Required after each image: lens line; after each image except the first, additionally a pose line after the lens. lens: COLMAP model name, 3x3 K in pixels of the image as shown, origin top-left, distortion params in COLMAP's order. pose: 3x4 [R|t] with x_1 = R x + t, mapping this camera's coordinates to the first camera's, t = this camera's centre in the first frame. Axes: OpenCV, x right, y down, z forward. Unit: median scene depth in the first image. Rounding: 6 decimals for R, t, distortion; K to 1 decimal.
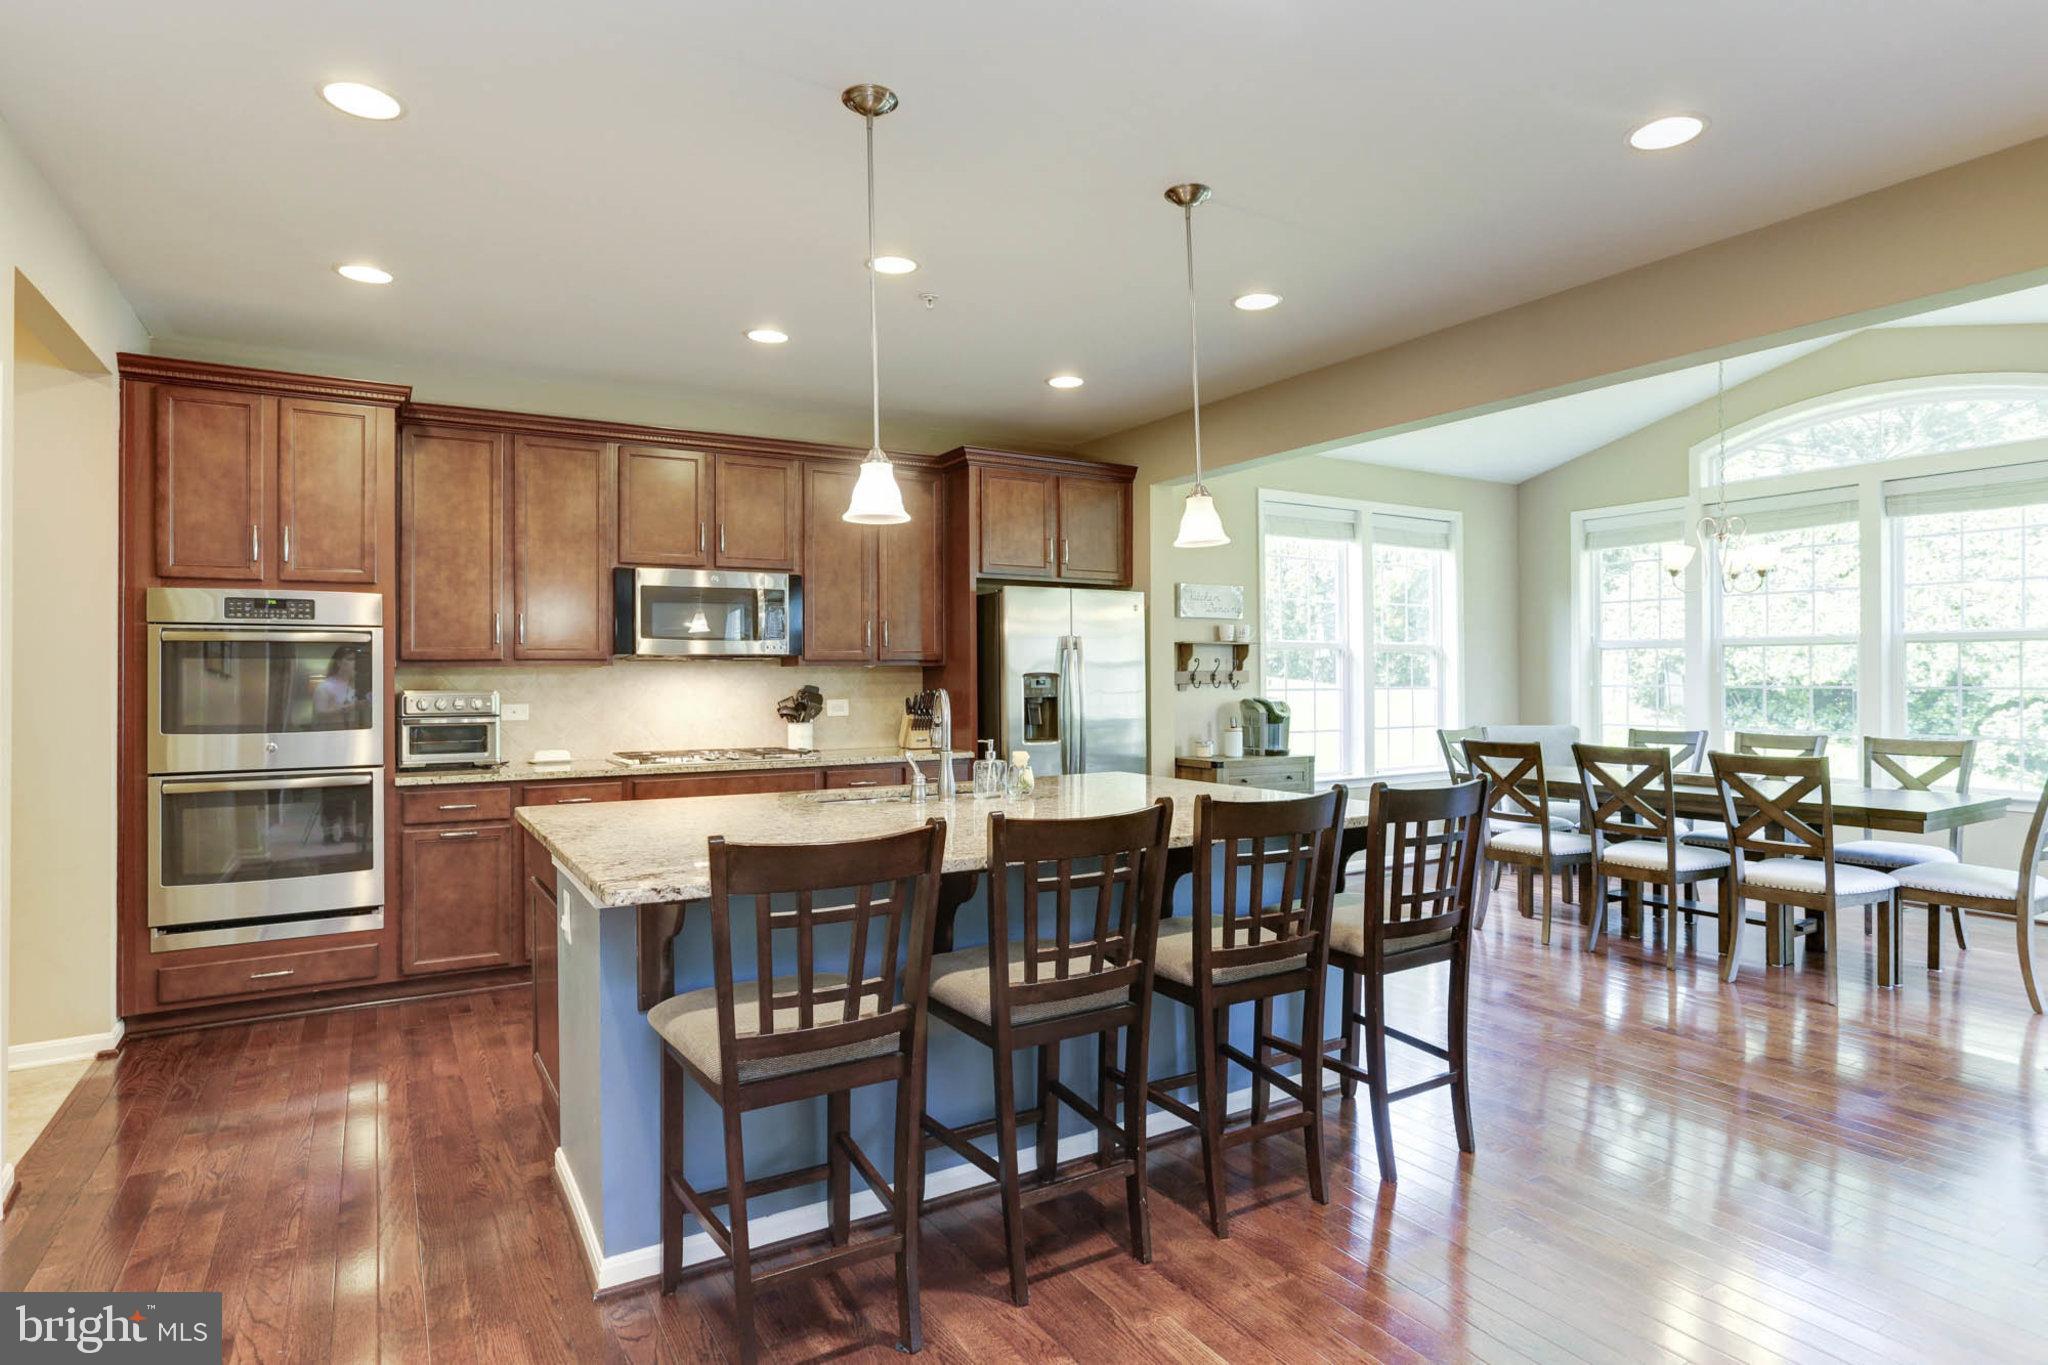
lens RADIAL K [[1113.1, 0, 1037.0], [0, 1113.1, 666.6], [0, 0, 1]] dist [-0.075575, 0.051543]
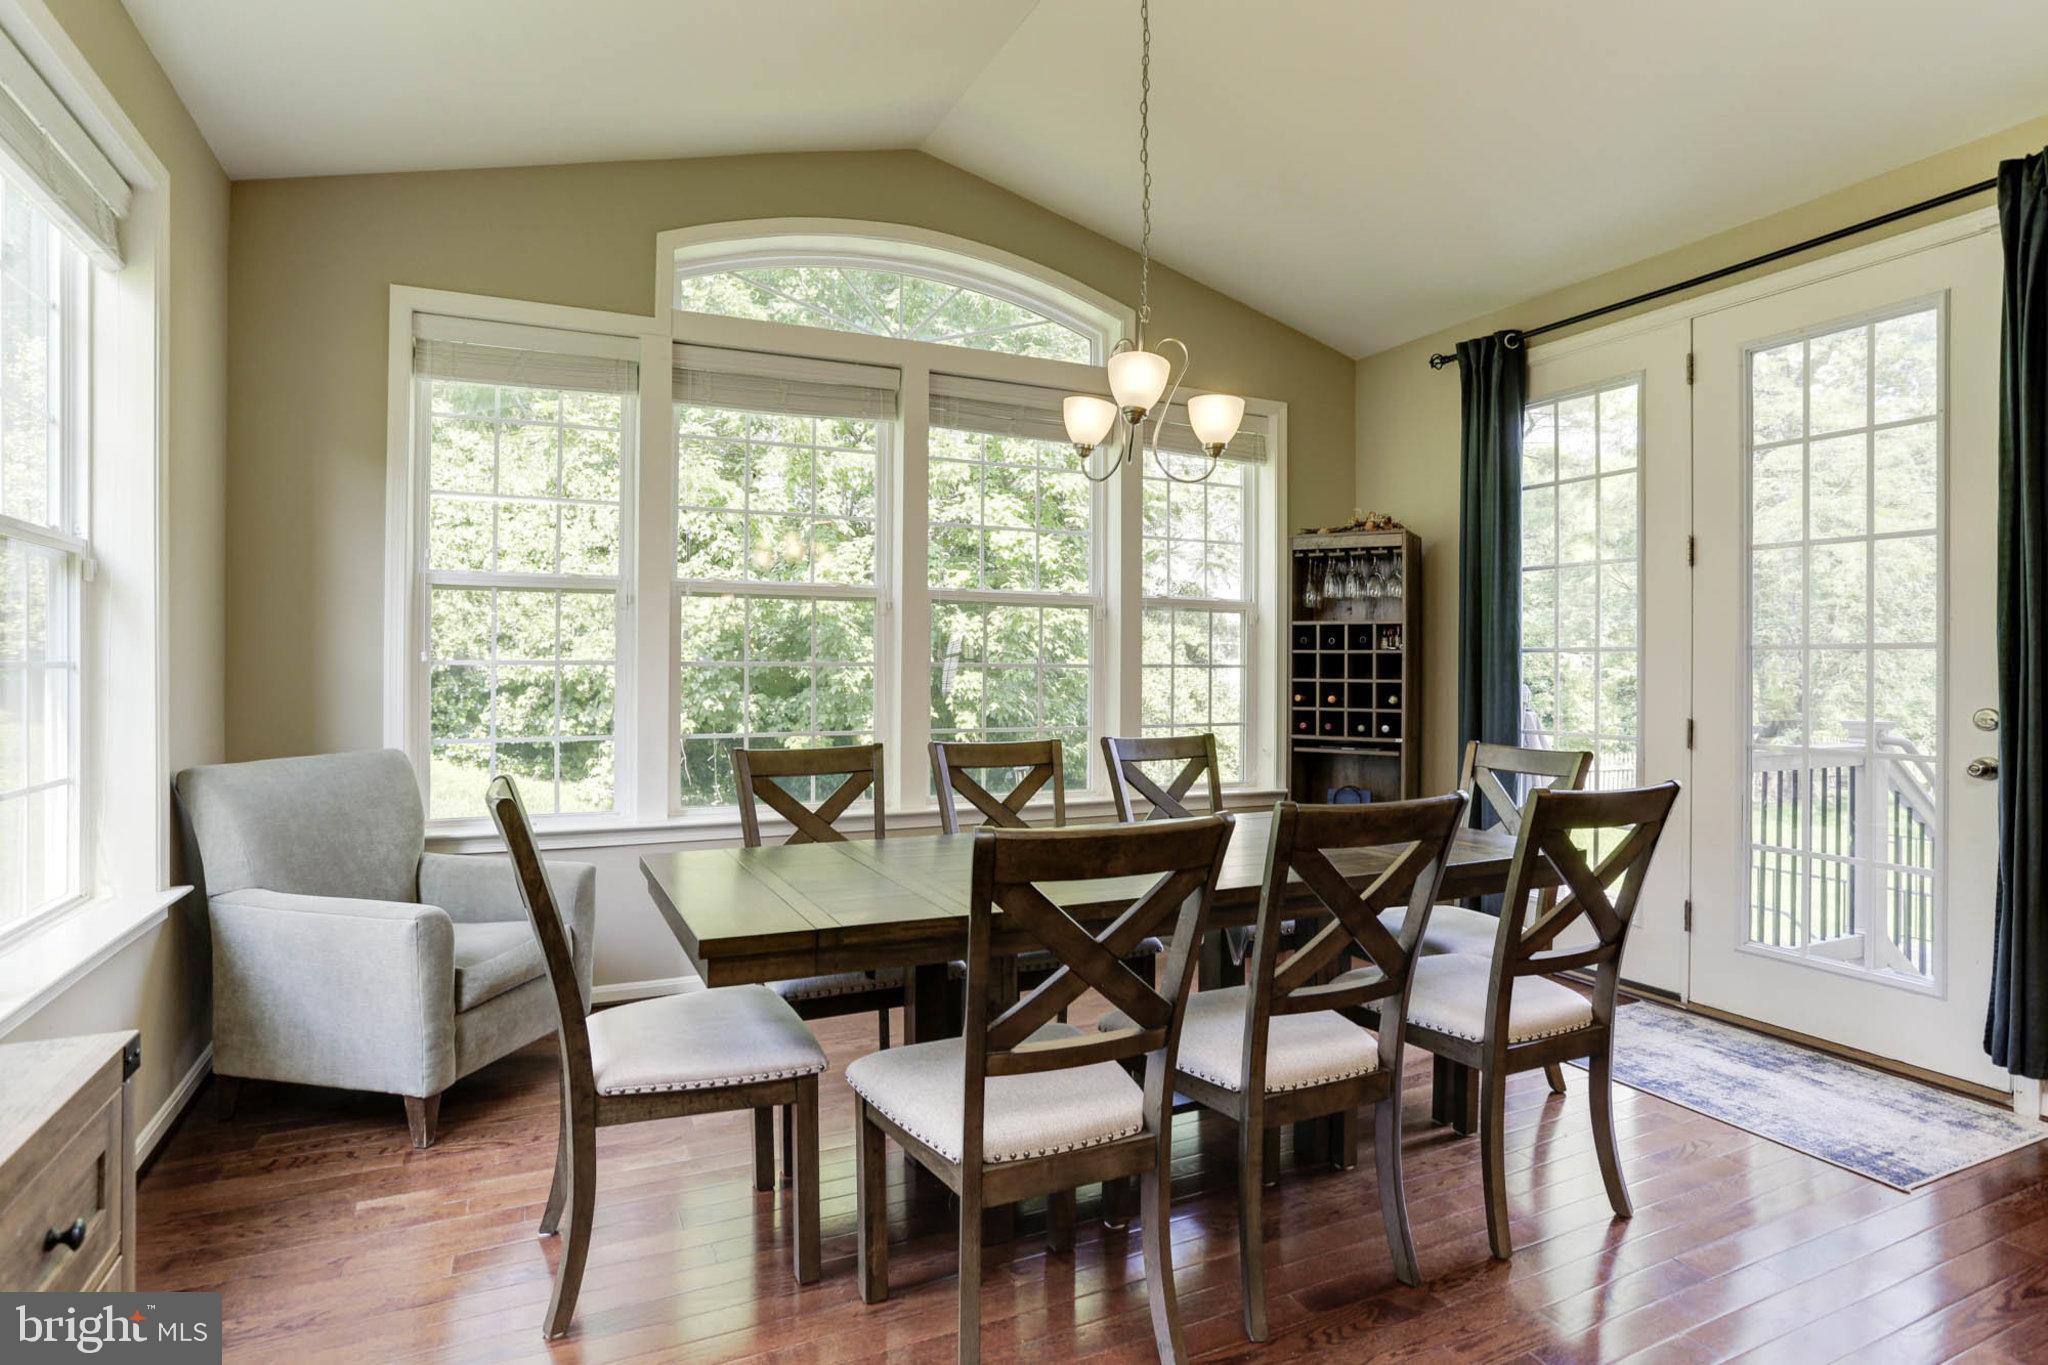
lens RADIAL K [[1073.5, 0, 1021.0], [0, 1073.5, 663.0], [0, 0, 1]] dist [-0.028921, 0.000727]
pose [[0.121688, 0.006405, 0.992548, 0.107618], [-0.014182, 0.999888, -0.004714, 0.022574], [-0.992467, -0.013503, 0.121765, 0.937788]]
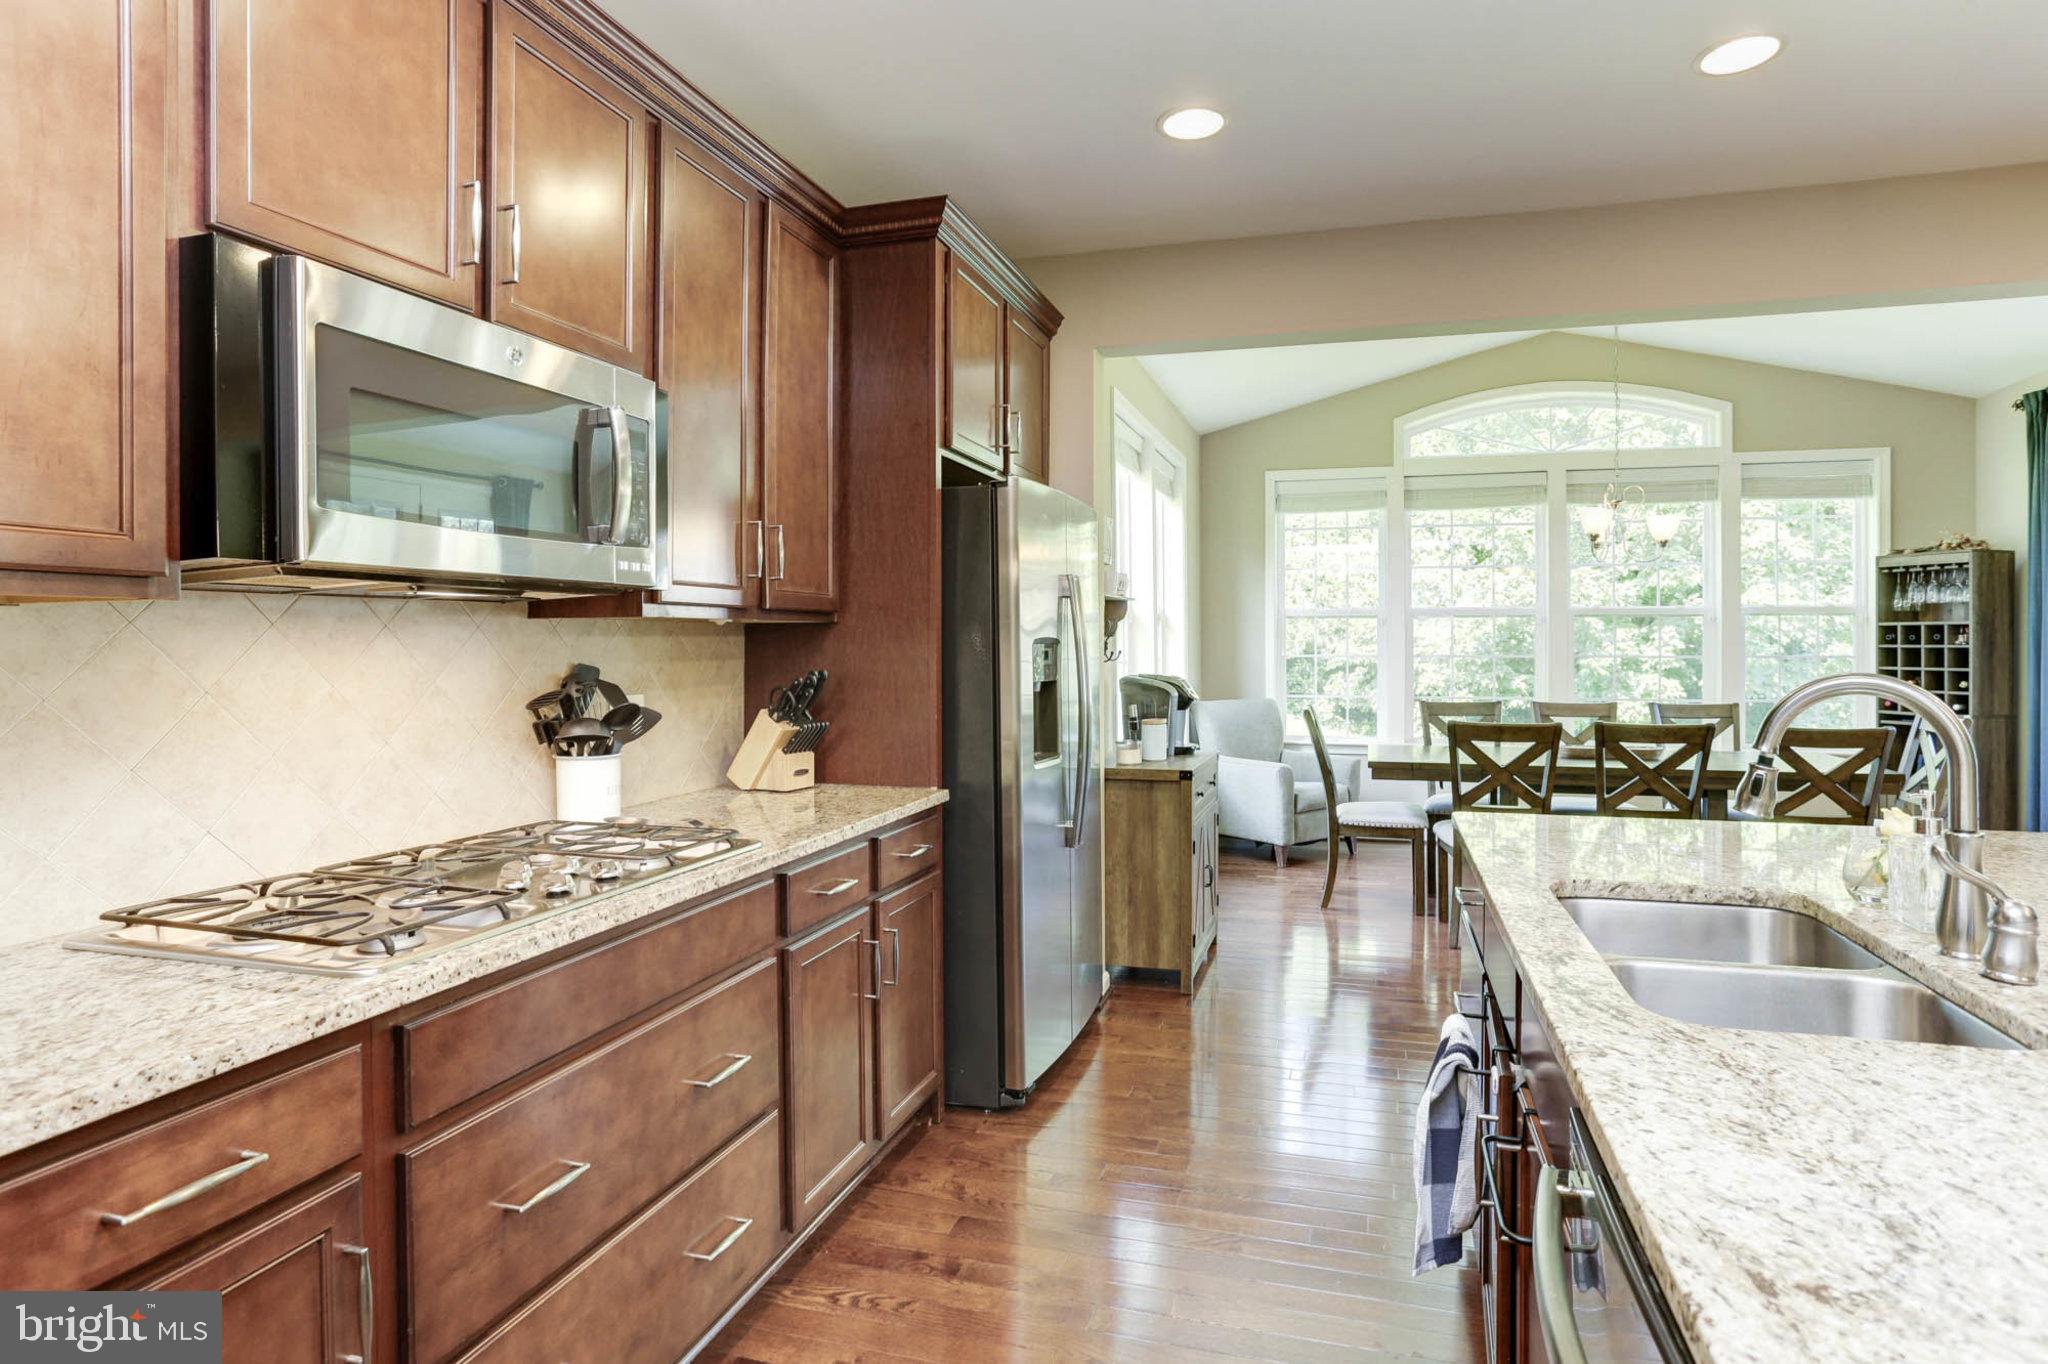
lens RADIAL K [[1087.7, 0, 1083.9], [0, 1087.7, 641.1], [0, 0, 1]] dist [-0.055960, 0.038349]
pose [[0.731487, 0.005232, 0.681835, -0.360840], [-0.008269, 0.999965, 0.001198, 0.006971], [-0.681805, -0.006515, 0.731505, 0.584438]]
